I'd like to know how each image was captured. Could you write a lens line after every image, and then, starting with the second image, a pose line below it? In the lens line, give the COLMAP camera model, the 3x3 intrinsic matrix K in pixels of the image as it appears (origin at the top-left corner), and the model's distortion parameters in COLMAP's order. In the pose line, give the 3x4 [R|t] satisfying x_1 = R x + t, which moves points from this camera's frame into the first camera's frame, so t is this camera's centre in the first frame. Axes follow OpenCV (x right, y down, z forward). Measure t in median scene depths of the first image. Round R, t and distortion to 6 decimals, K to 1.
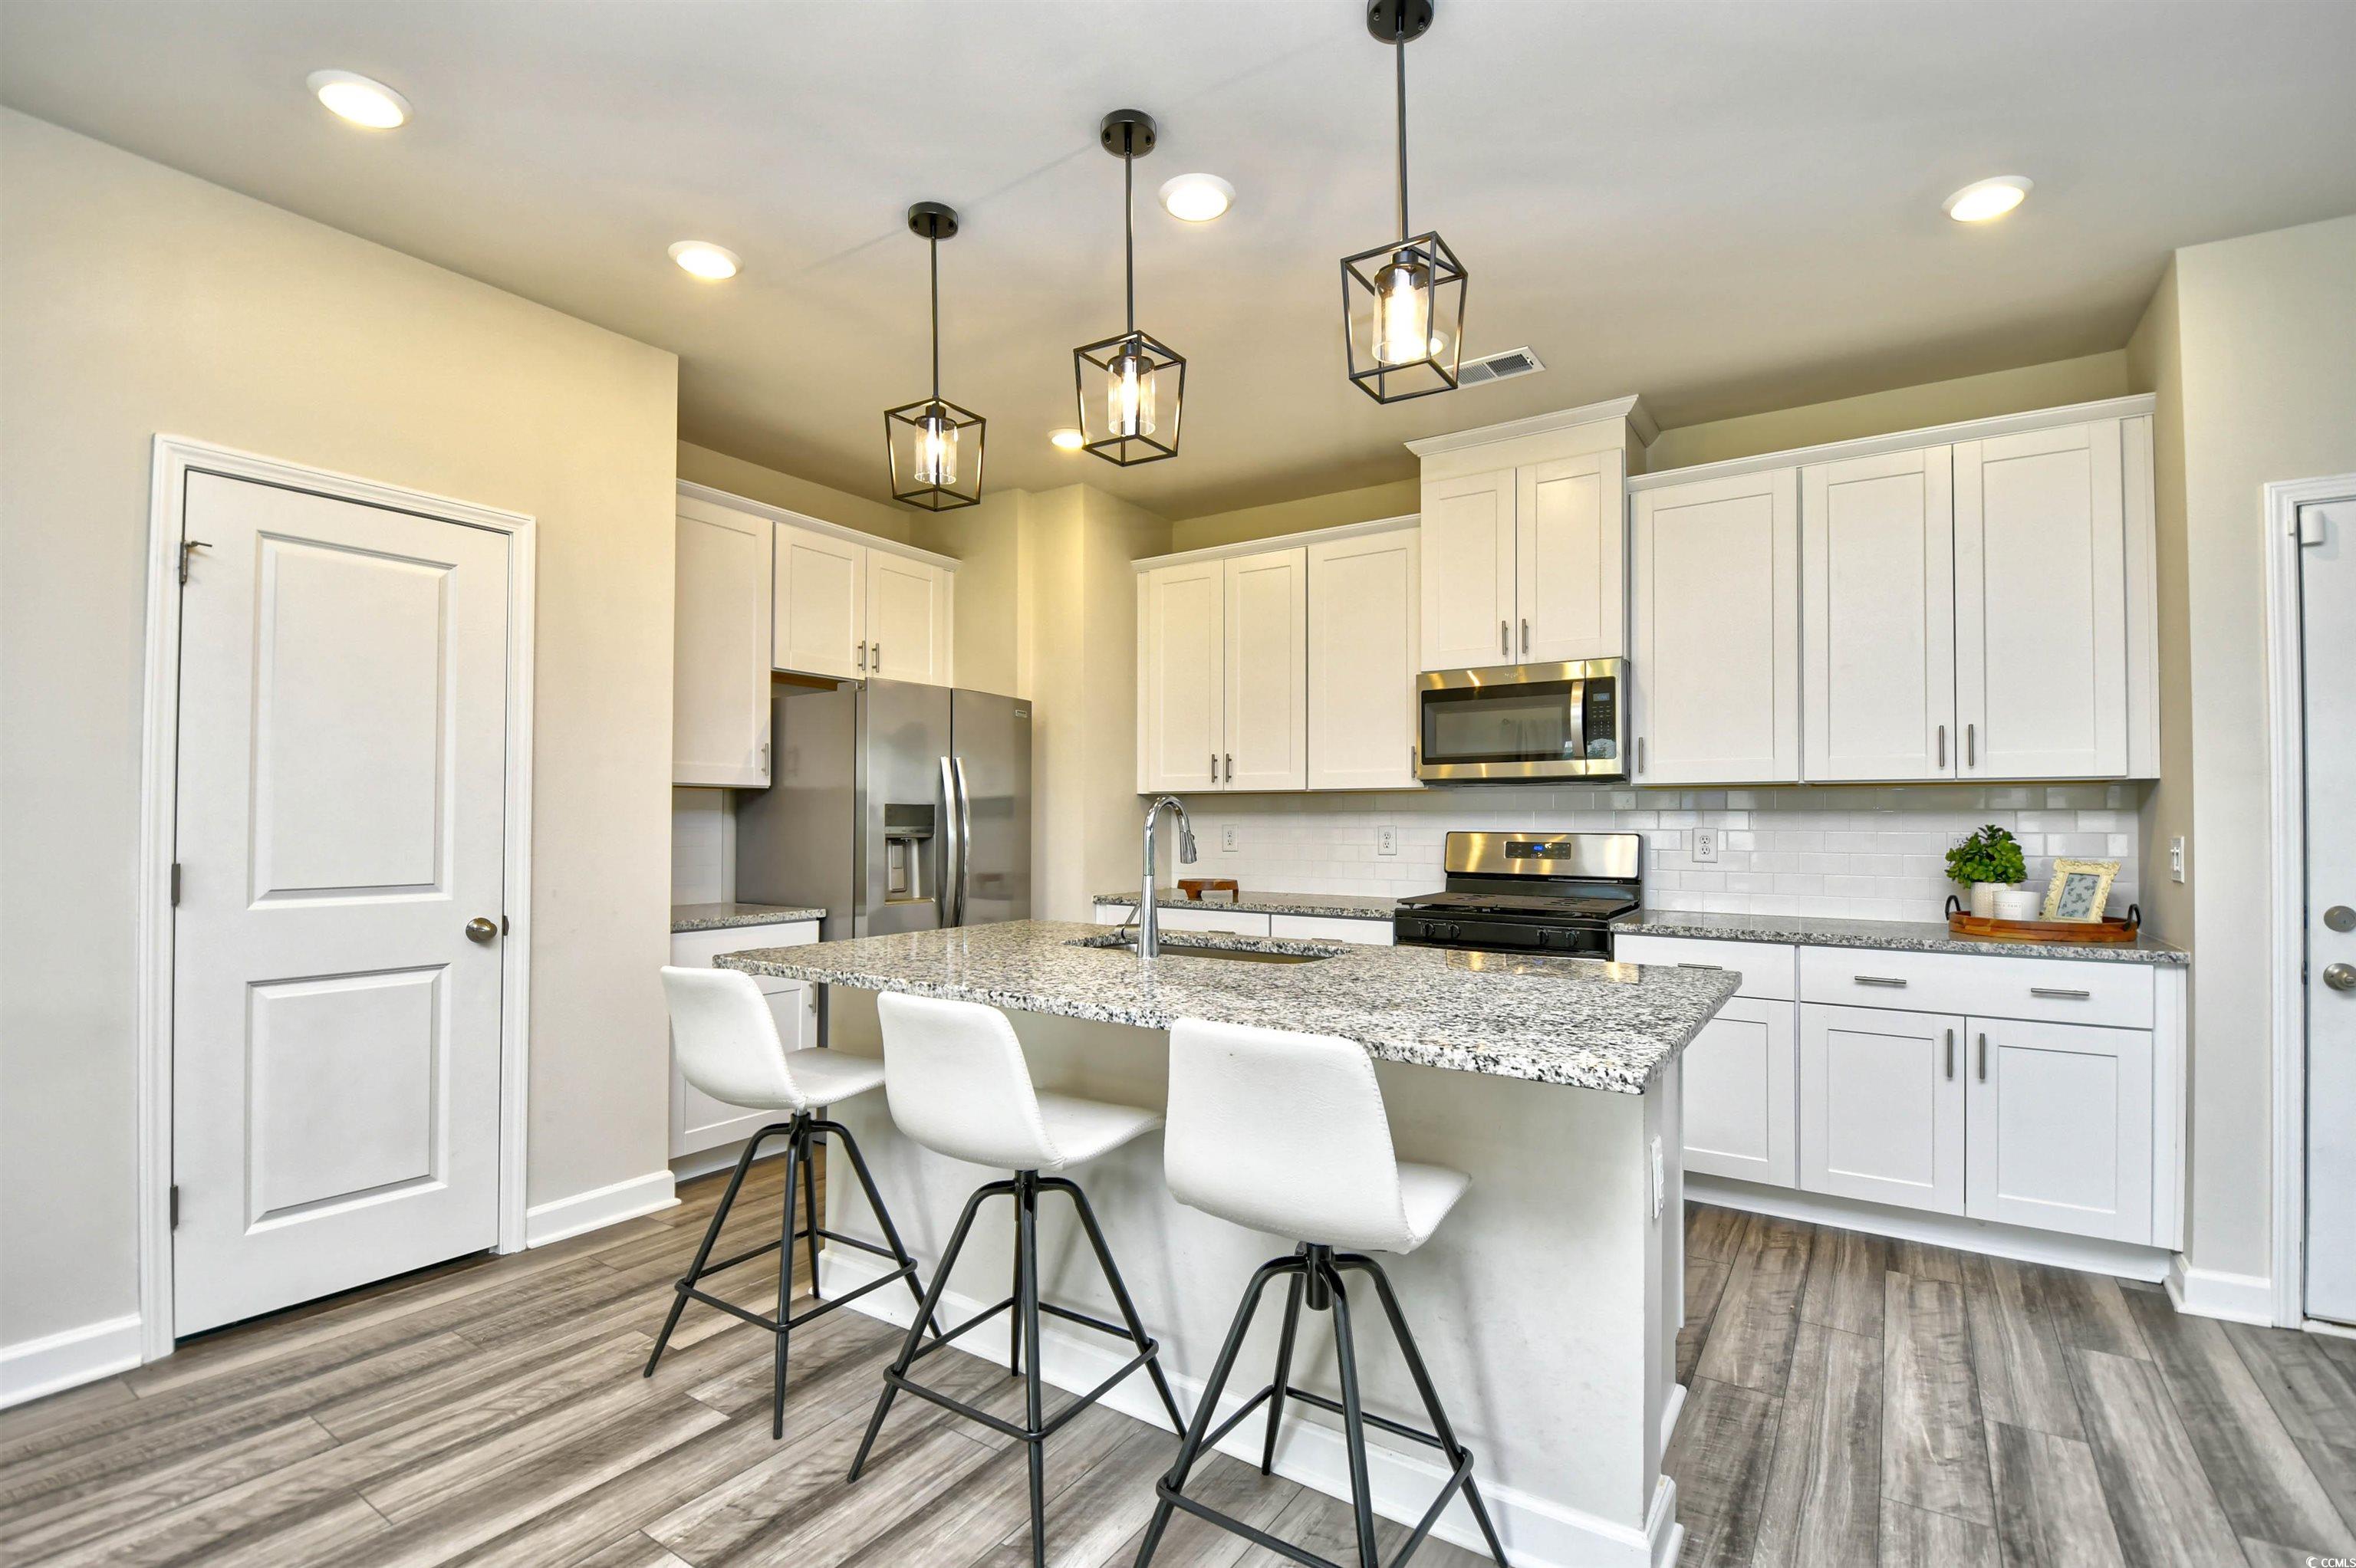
lens RADIAL K [[1047.3, 0, 1182.6], [0, 1047.3, 801.2], [0, 0, 1]] dist [-0.016112, -0.006383]
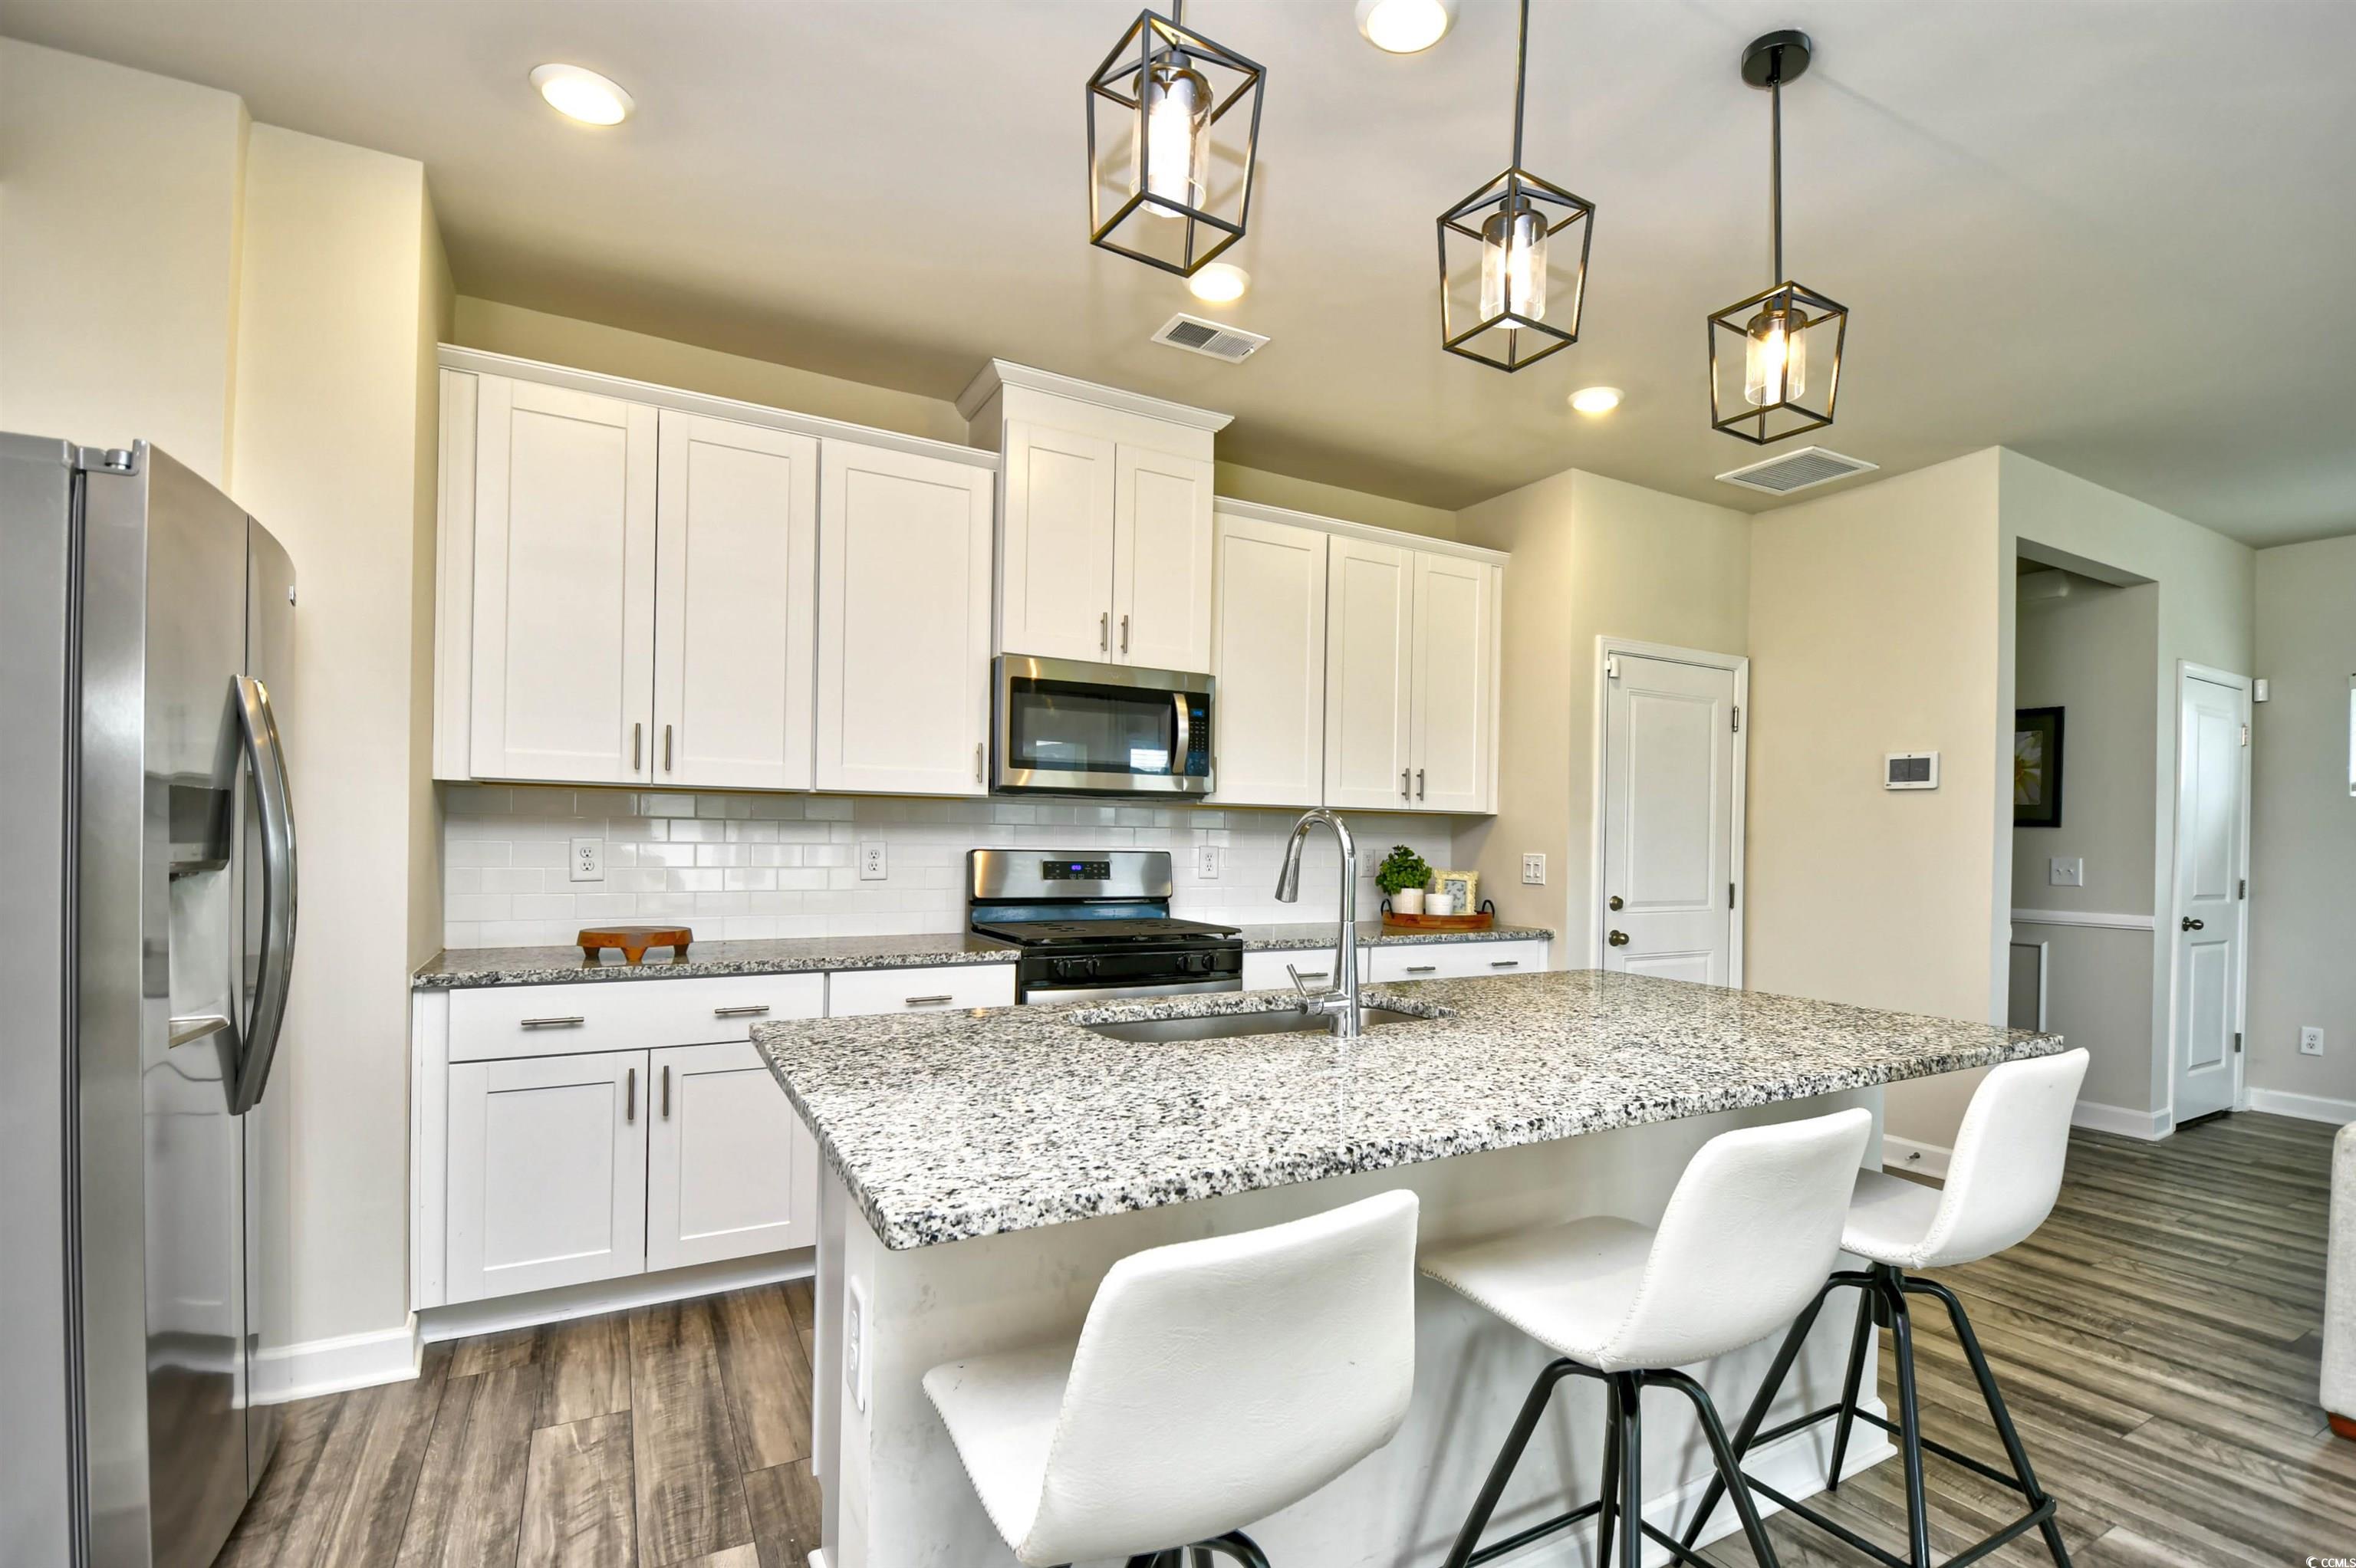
lens RADIAL K [[1103.0, 0, 1274.9], [0, 1103.0, 837.5], [0, 0, 1]] dist [0.000548, 0.000351]
pose [[0.429847, 0.004525, 0.902890, -0.612063], [-0.031210, 0.999464, 0.009850, 0.005575], [-0.902362, -0.032413, 0.429758, 0.599045]]
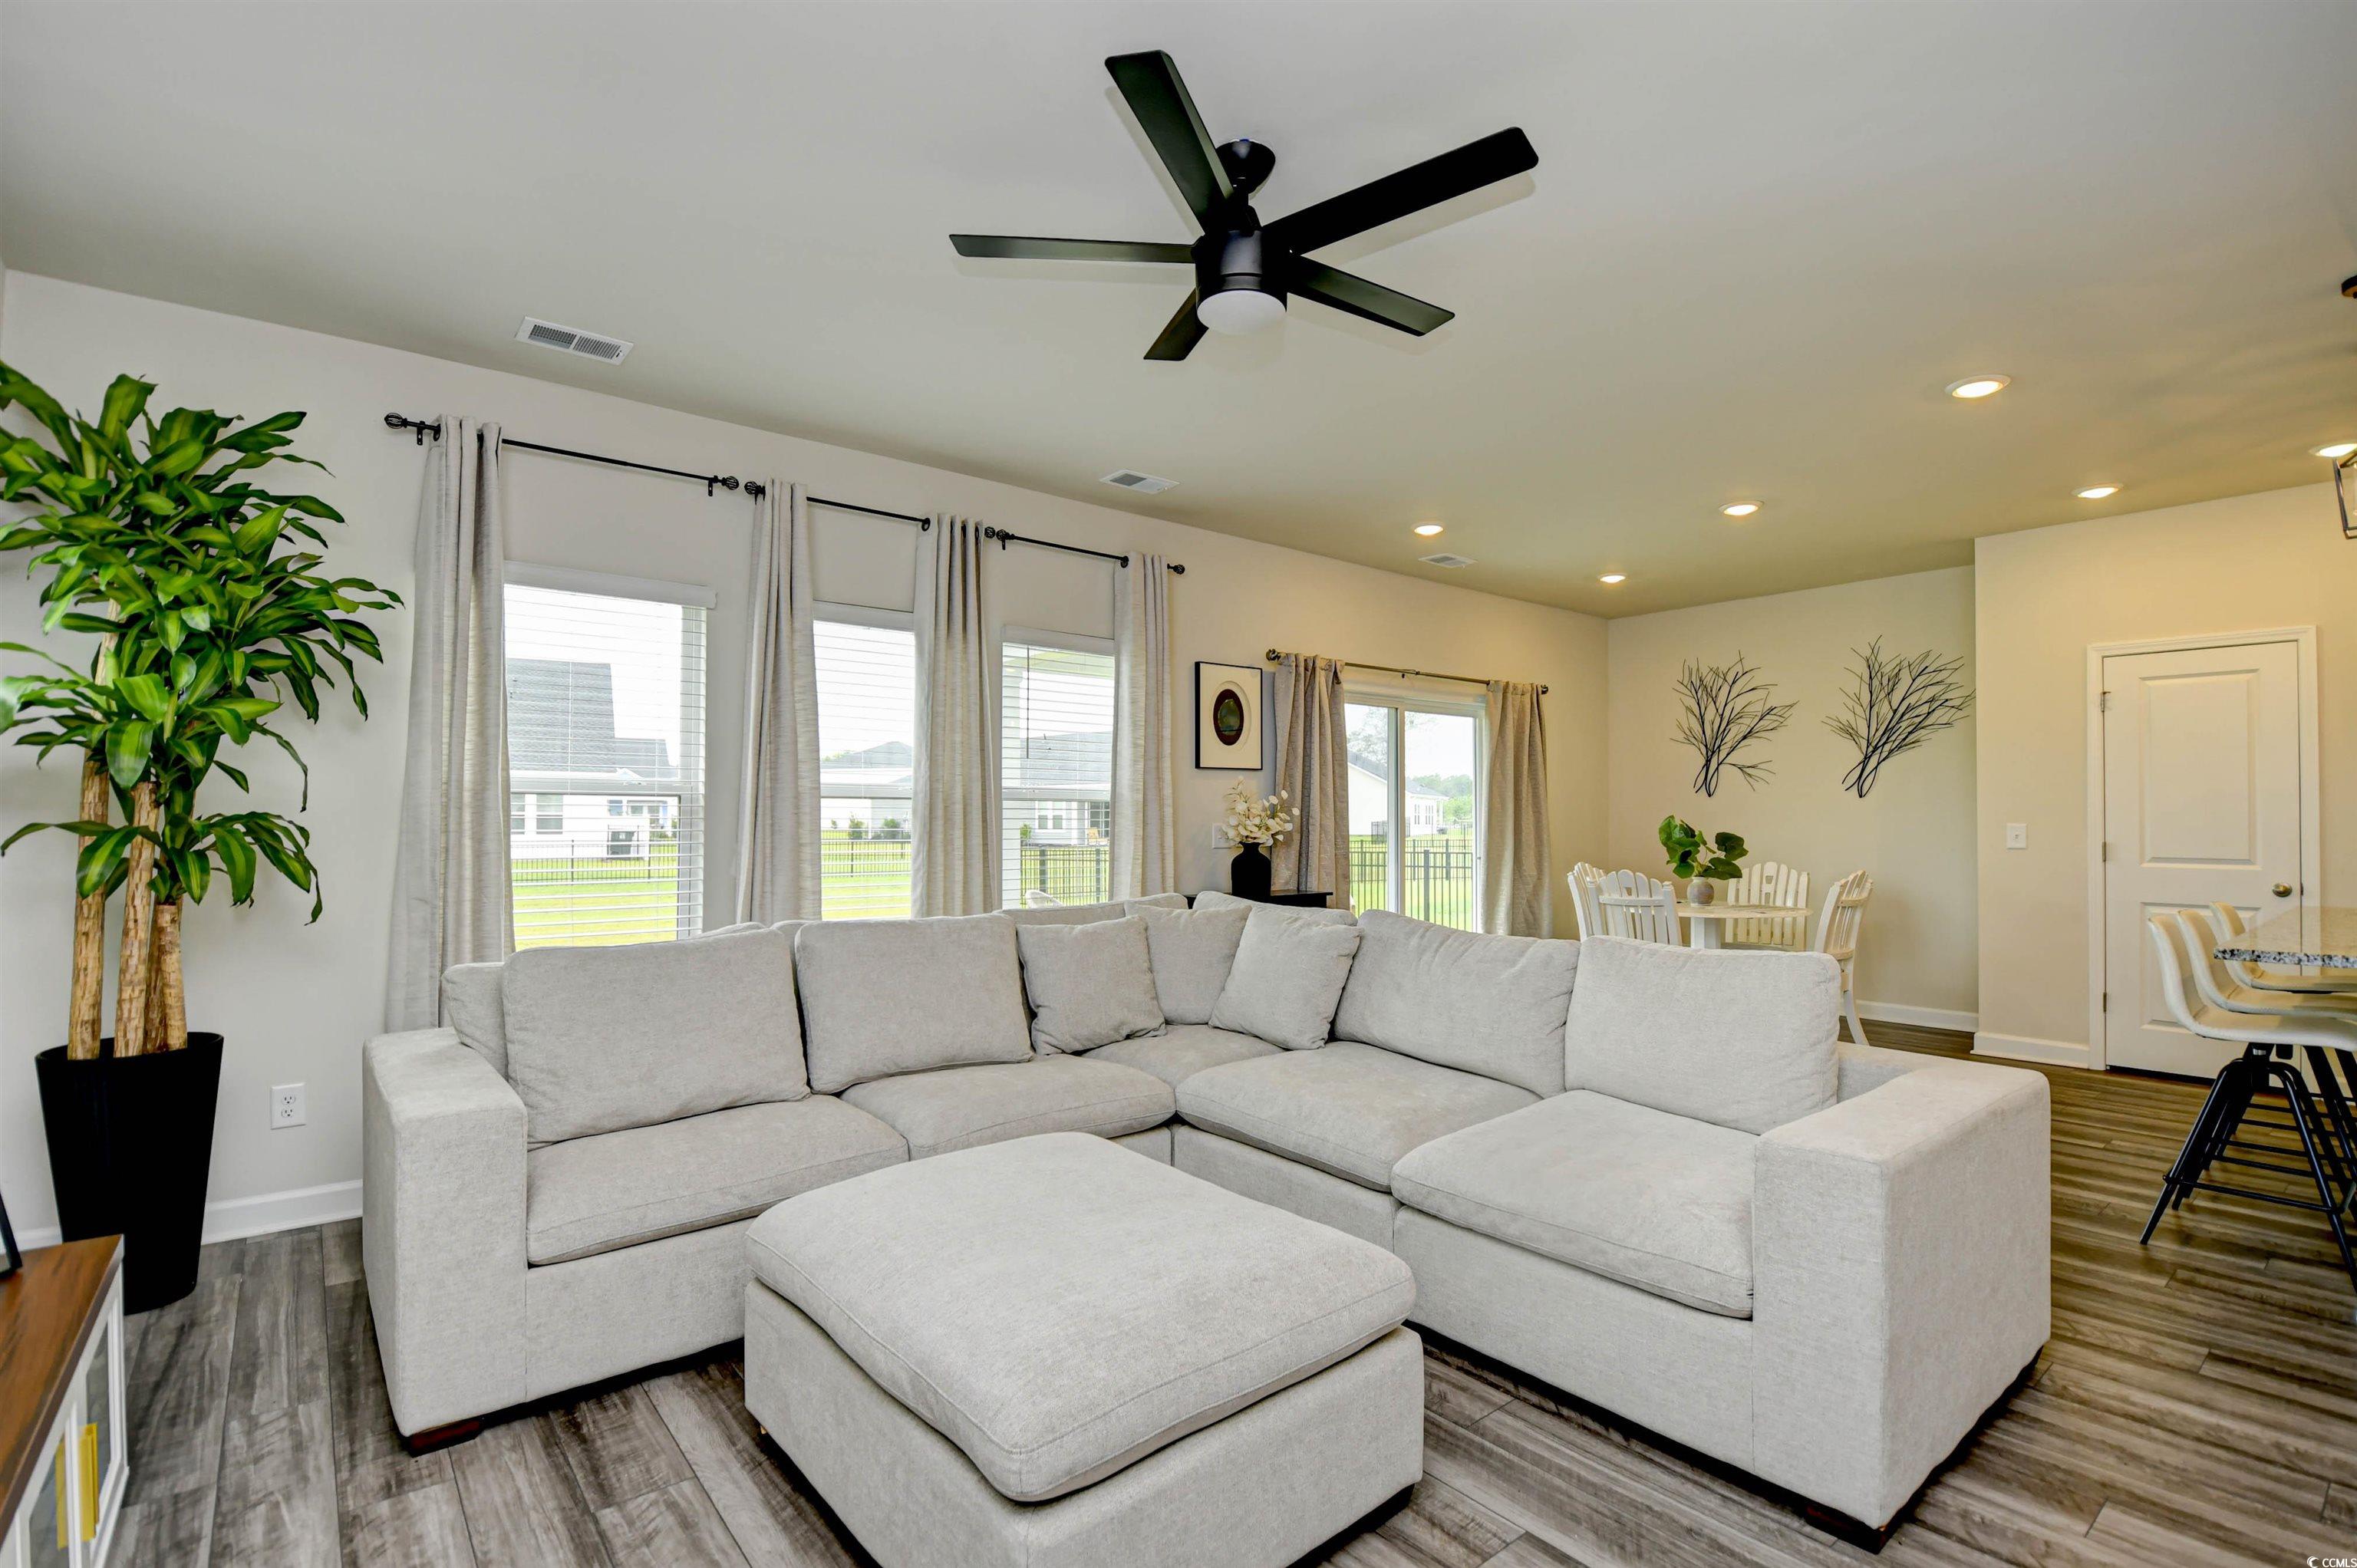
lens RADIAL K [[1075.4, 0, 1172.0], [0, 1075.4, 796.6], [0, 0, 1]] dist [-0.014536, -0.003758]
pose [[-0.307185, -0.023690, -0.951355, 1.360343], [0.014281, 0.999463, -0.029499, 0.001369], [0.951543, -0.022648, -0.306681, -0.136949]]
